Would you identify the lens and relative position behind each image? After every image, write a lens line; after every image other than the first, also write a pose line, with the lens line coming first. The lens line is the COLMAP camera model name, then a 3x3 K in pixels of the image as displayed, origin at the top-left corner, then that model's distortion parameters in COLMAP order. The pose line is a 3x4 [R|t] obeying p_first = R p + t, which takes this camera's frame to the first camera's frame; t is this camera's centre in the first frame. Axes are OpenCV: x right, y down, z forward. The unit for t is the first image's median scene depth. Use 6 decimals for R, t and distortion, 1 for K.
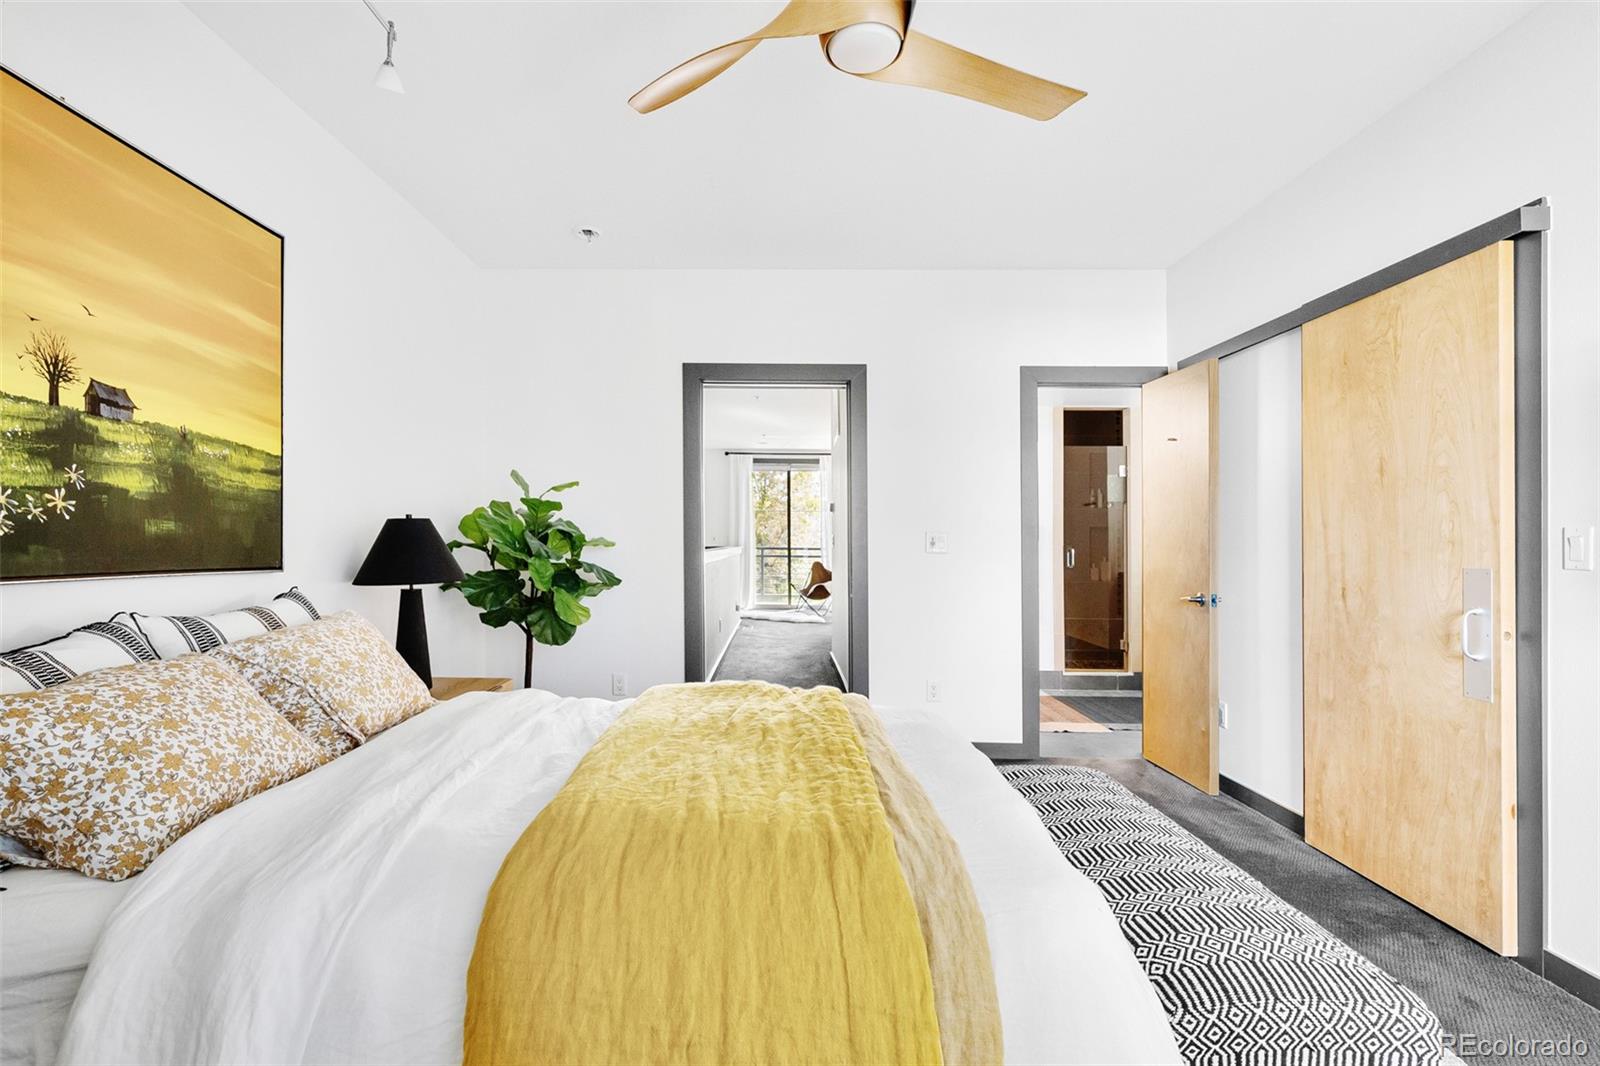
lens RADIAL K [[753.5, 0, 797.6], [0, 753.5, 537.1], [0, 0, 1]] dist [-0.000391, -0.000103]
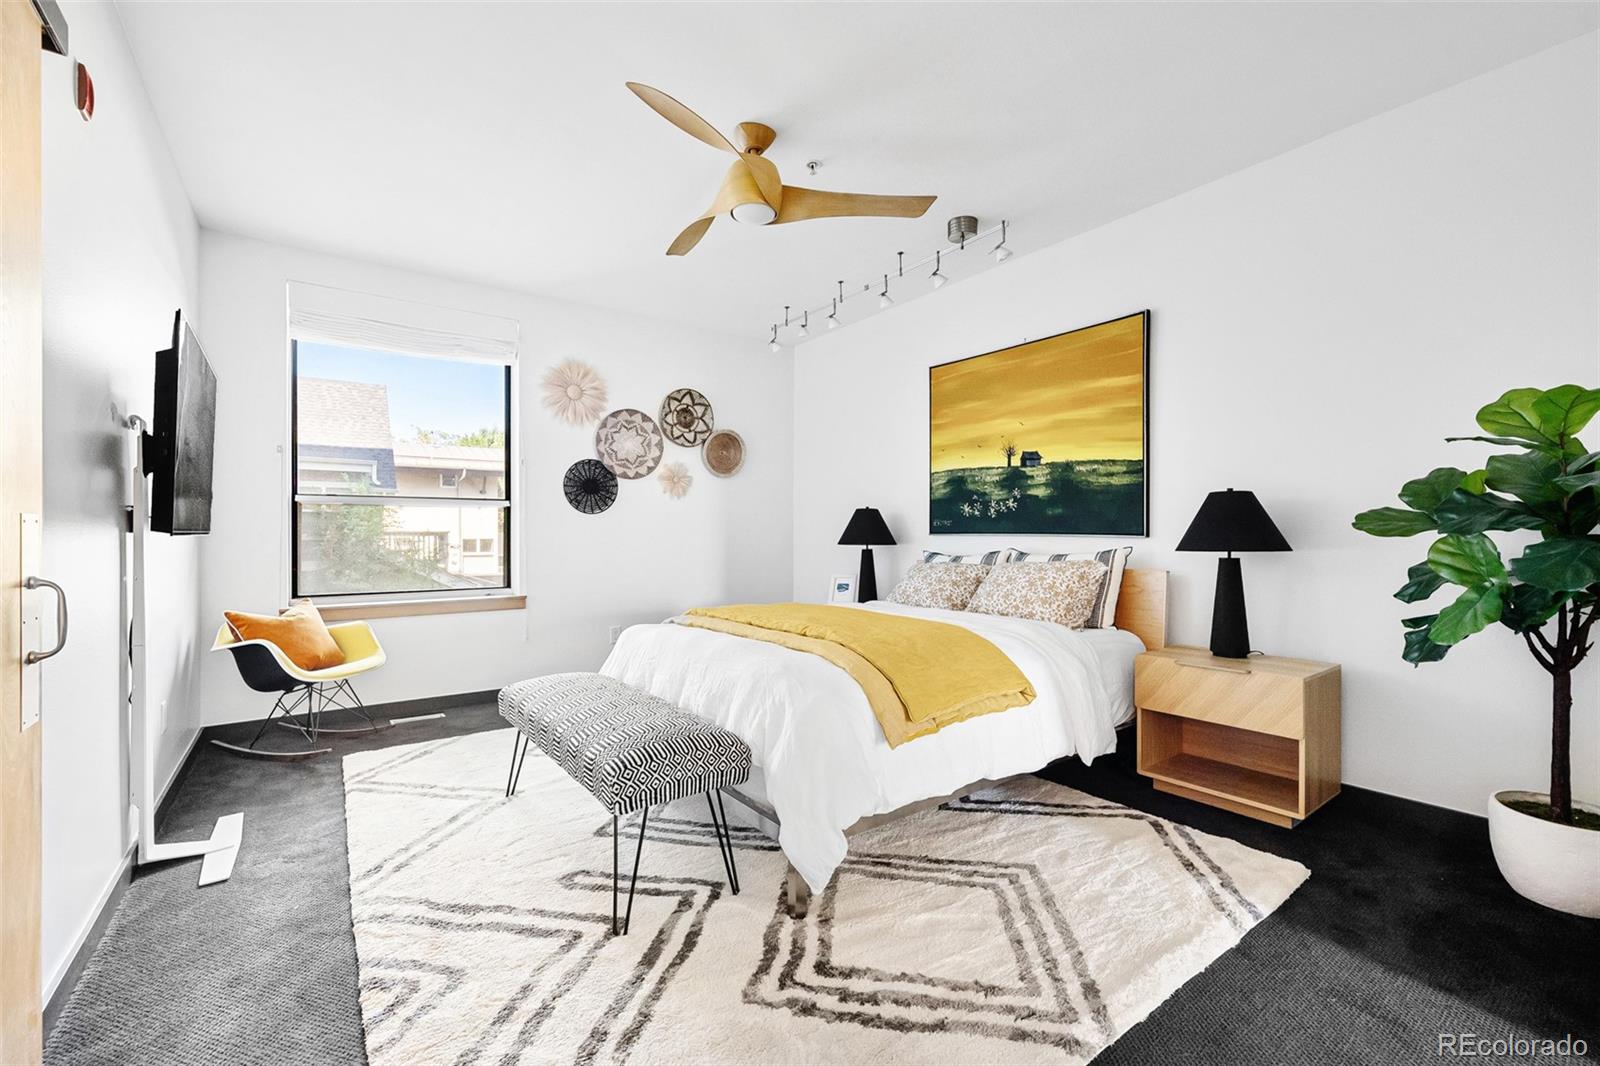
lens RADIAL K [[685.2, 0, 798.6], [0, 685.2, 535.2], [0, 0, 1]] dist [0.000730, -0.000334]
pose [[-0.808011, -0.006332, -0.589133, 0.840499], [-0.000561, 0.999950, -0.009977, 0.071777], [0.589167, -0.007731, -0.807975, 2.130695]]
